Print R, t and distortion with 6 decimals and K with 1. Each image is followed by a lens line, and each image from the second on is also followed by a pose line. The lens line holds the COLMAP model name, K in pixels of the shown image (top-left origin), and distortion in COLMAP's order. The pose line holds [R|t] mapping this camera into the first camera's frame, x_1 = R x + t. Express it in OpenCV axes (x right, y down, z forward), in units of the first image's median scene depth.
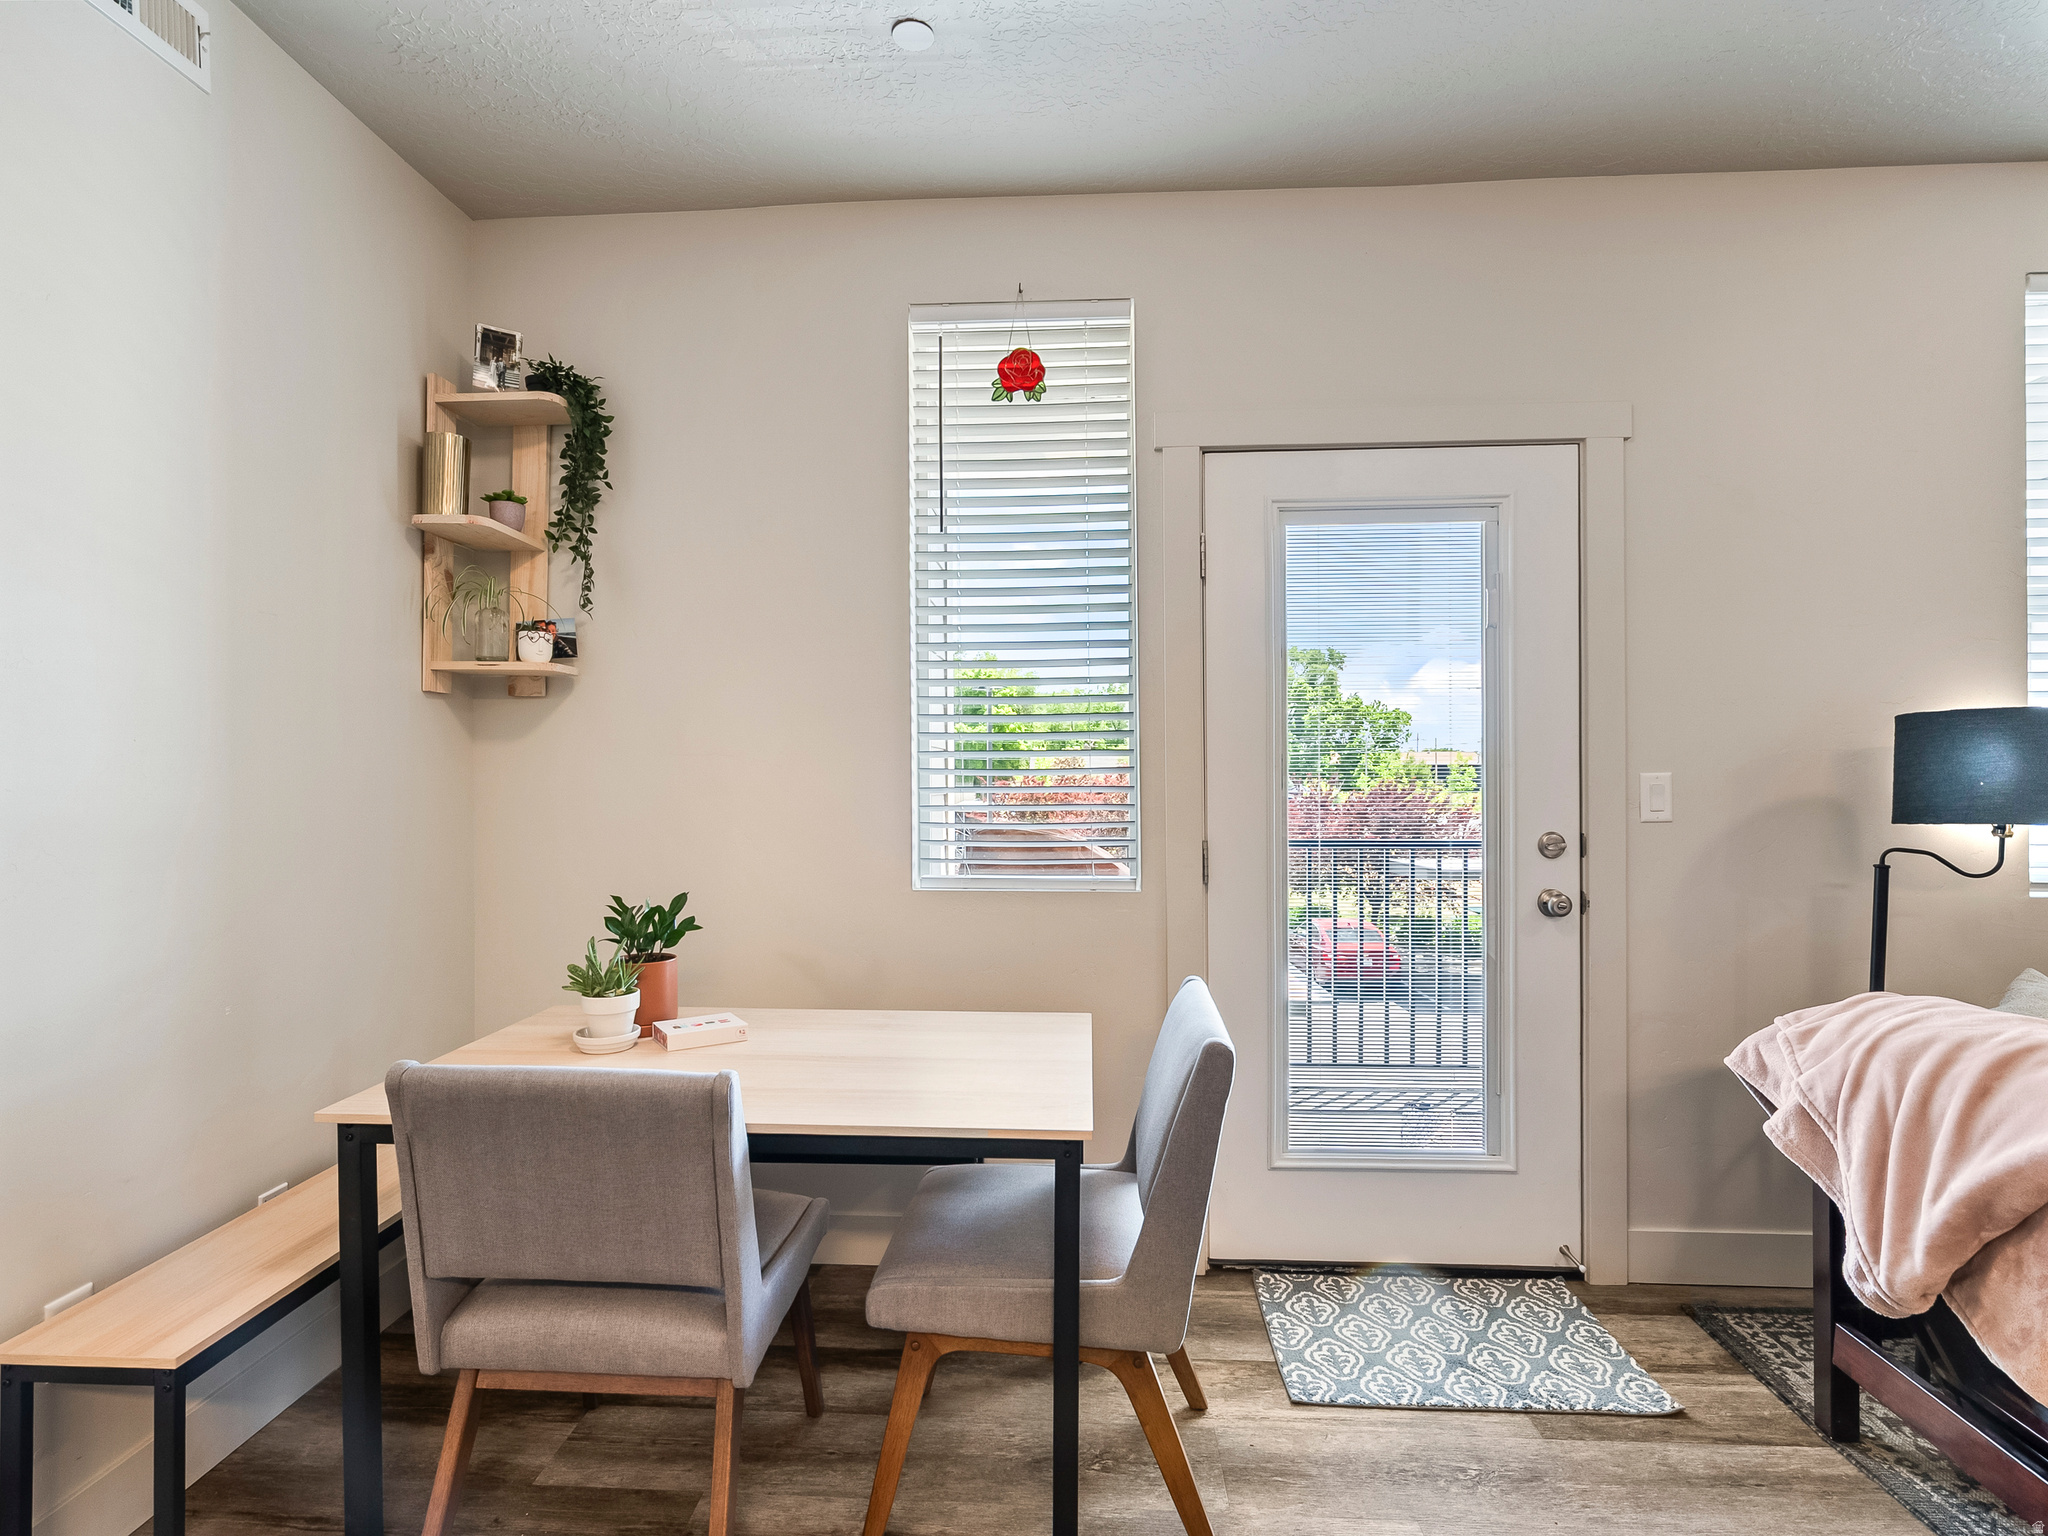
lens RADIAL K [[1069.1, 0, 1018.2], [0, 1069.1, 768.5], [0, 0, 1]] dist [0.003607, -0.000533]
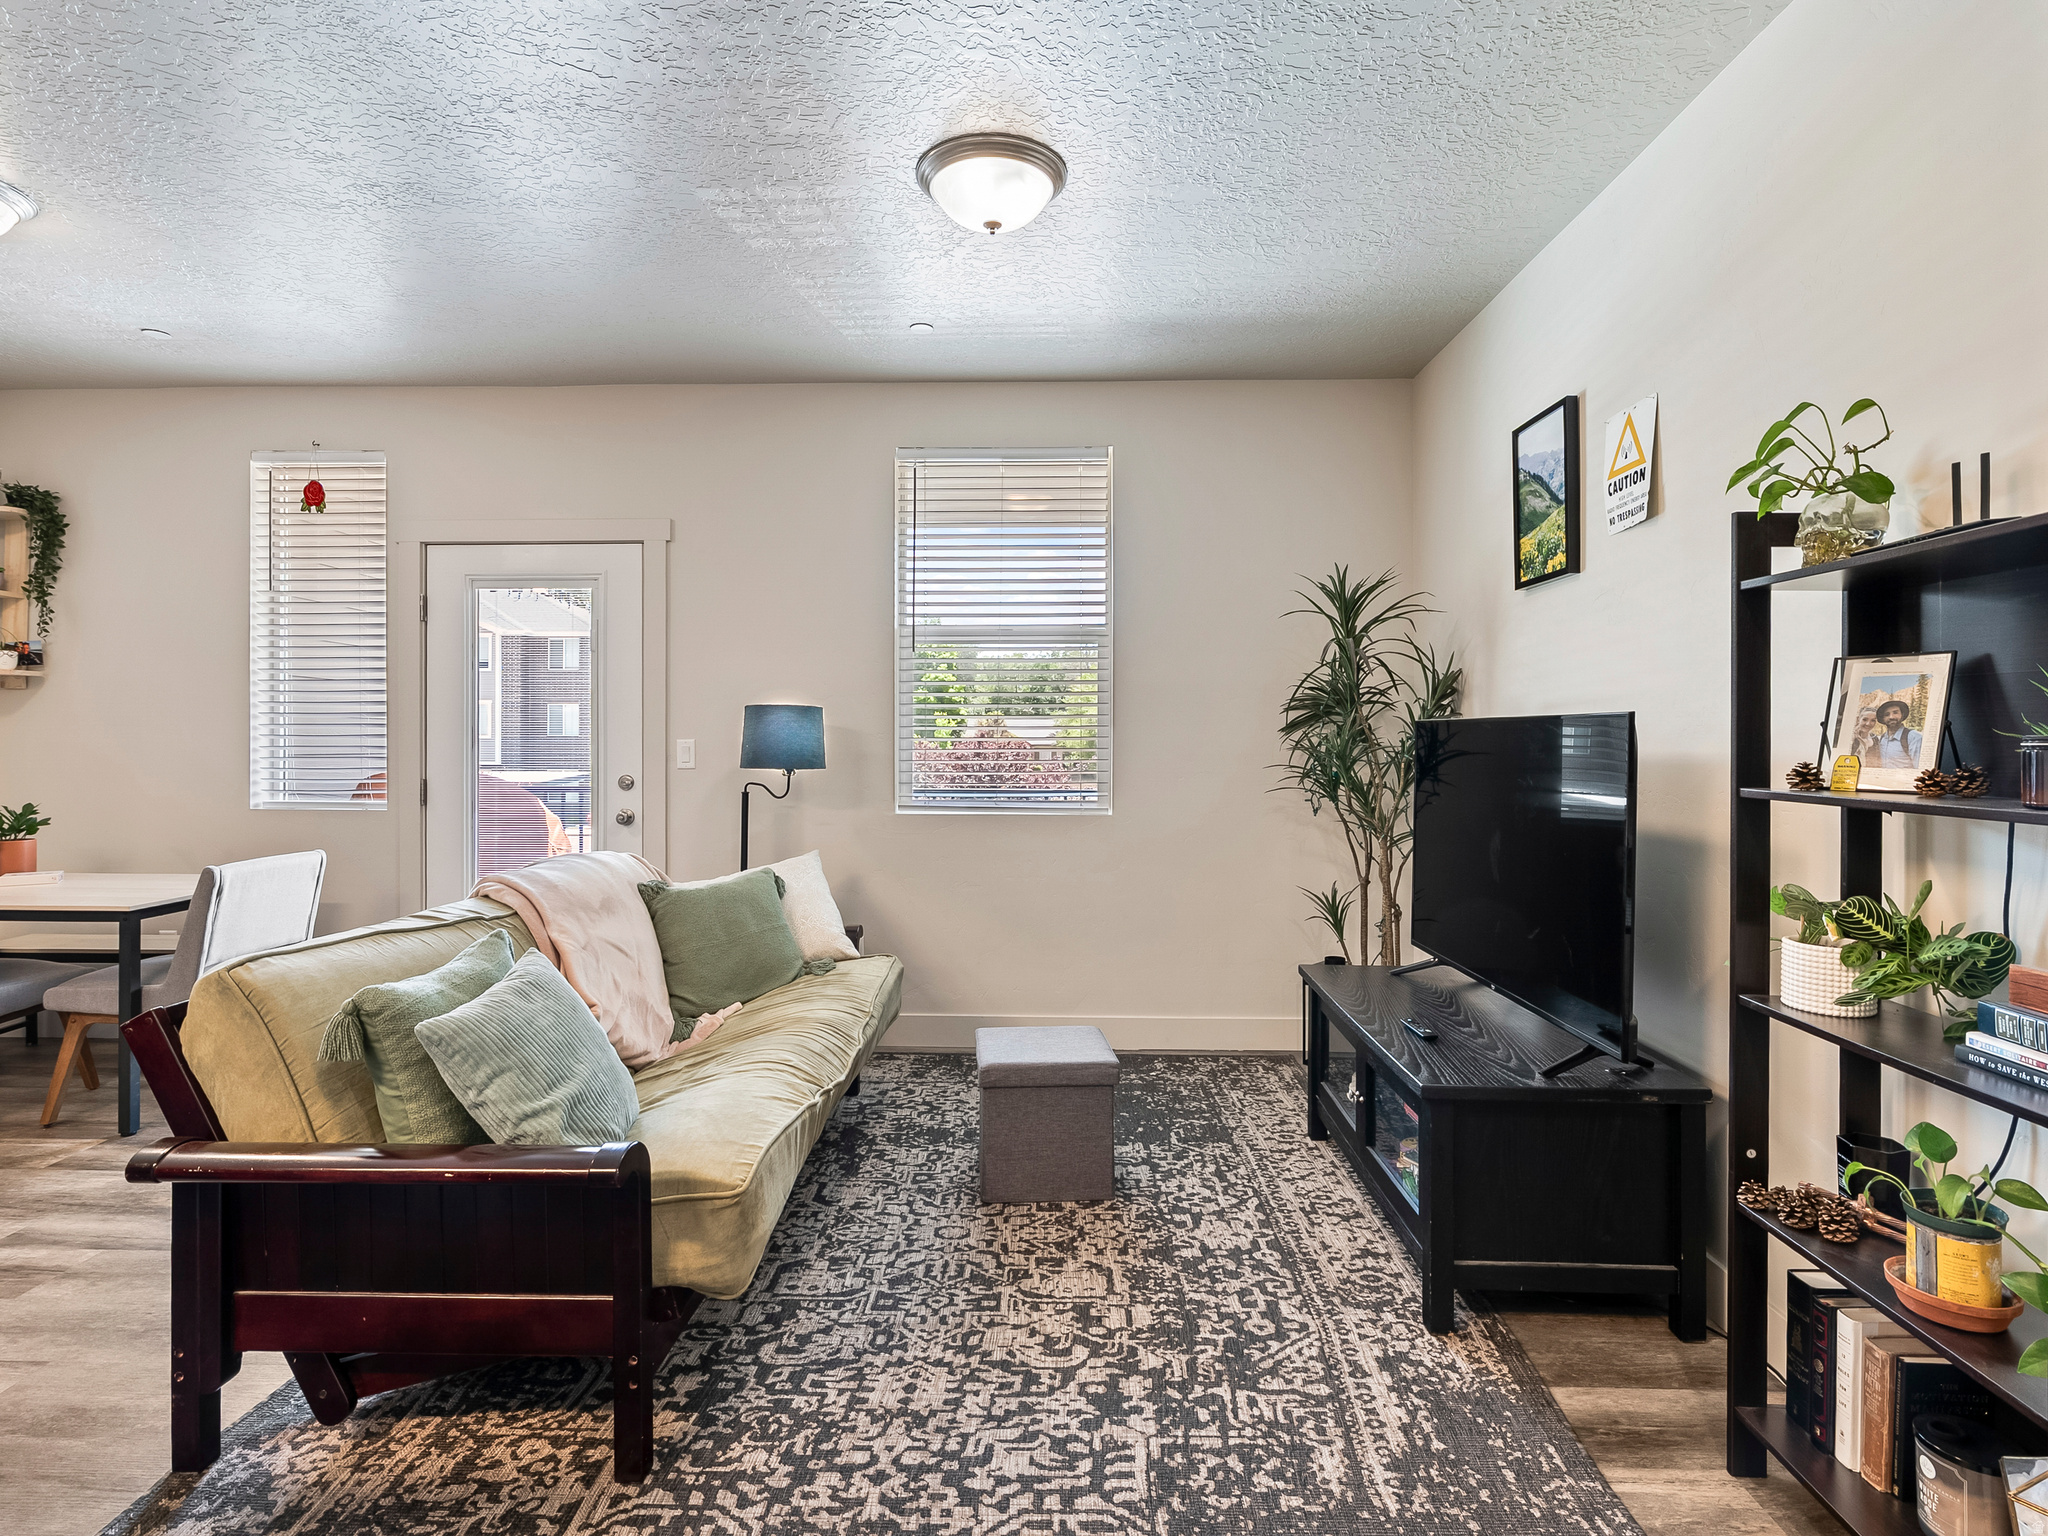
lens RADIAL K [[1069.1, 0, 1029.2], [0, 1069.1, 757.1], [0, 0, 1]] dist [0.003607, -0.000533]
pose [[0.999218, 0.005617, 0.039151, 1.036541], [-0.006330, 0.999816, 0.018113, -0.003671], [-0.039042, -0.018346, 0.999069, -0.691946]]
